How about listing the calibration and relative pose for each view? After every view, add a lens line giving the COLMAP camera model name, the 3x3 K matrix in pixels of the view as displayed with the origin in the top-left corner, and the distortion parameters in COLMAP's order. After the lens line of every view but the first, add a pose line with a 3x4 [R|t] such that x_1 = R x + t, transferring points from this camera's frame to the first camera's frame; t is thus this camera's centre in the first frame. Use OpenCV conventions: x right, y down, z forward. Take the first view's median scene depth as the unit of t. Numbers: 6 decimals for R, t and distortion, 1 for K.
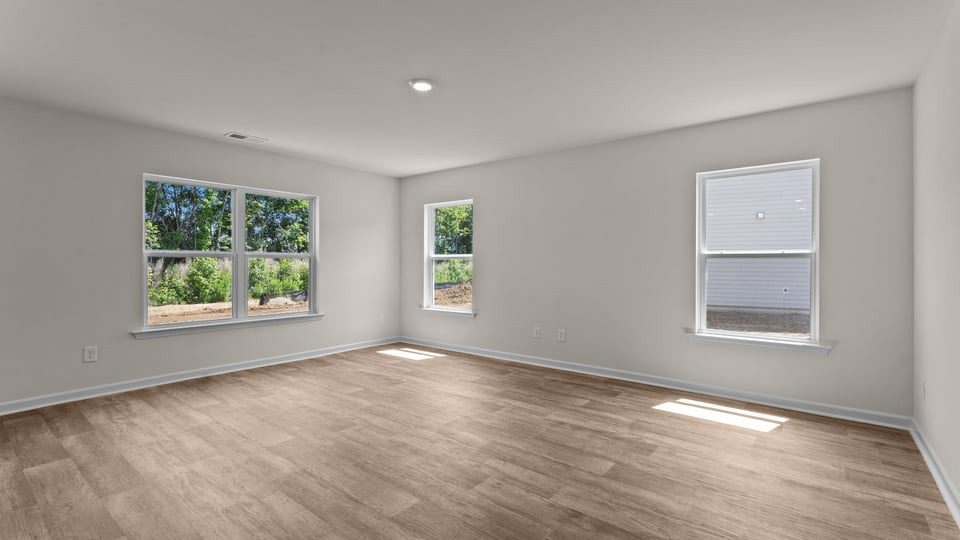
lens RADIAL K [[426.3, 0, 482.4], [0, 426.3, 267.0], [0, 0, 1]] dist [0.012010, -0.002490]
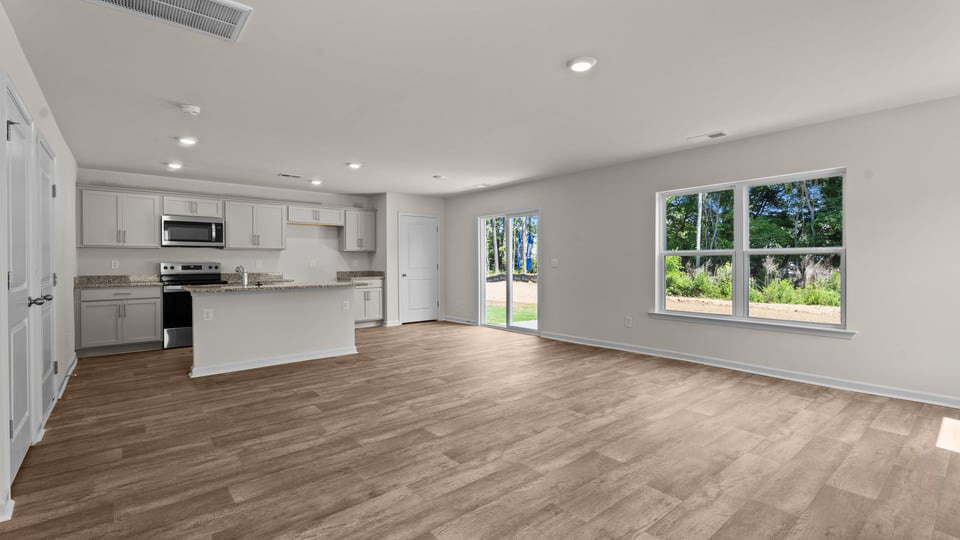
lens RADIAL K [[426.3, 0, 480.6], [0, 426.3, 275.0], [0, 0, 1]] dist [0.012010, -0.002490]
pose [[-0.198061, 0.027303, -0.979809, 0.936646], [-0.001565, 0.999602, 0.028171, -0.005654], [0.980188, 0.007113, -0.197940, 1.141253]]
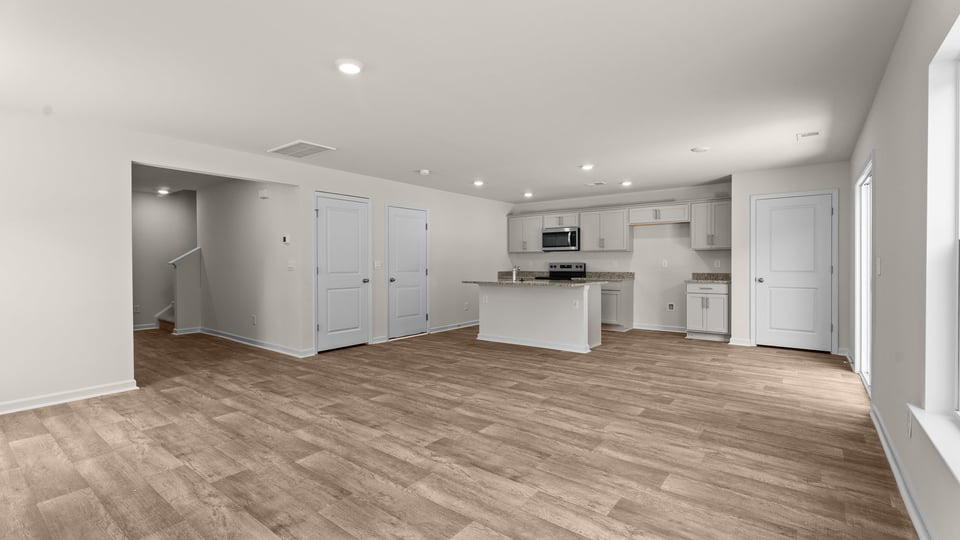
lens RADIAL K [[426.3, 0, 478.8], [0, 426.3, 254.6], [0, 0, 1]] dist [0.012010, -0.002490]
pose [[-0.999910, -0.000629, -0.013429, -0.106440], [-0.000450, 0.999910, -0.013377, -0.017064], [0.013436, -0.013369, -0.999820, 1.976957]]
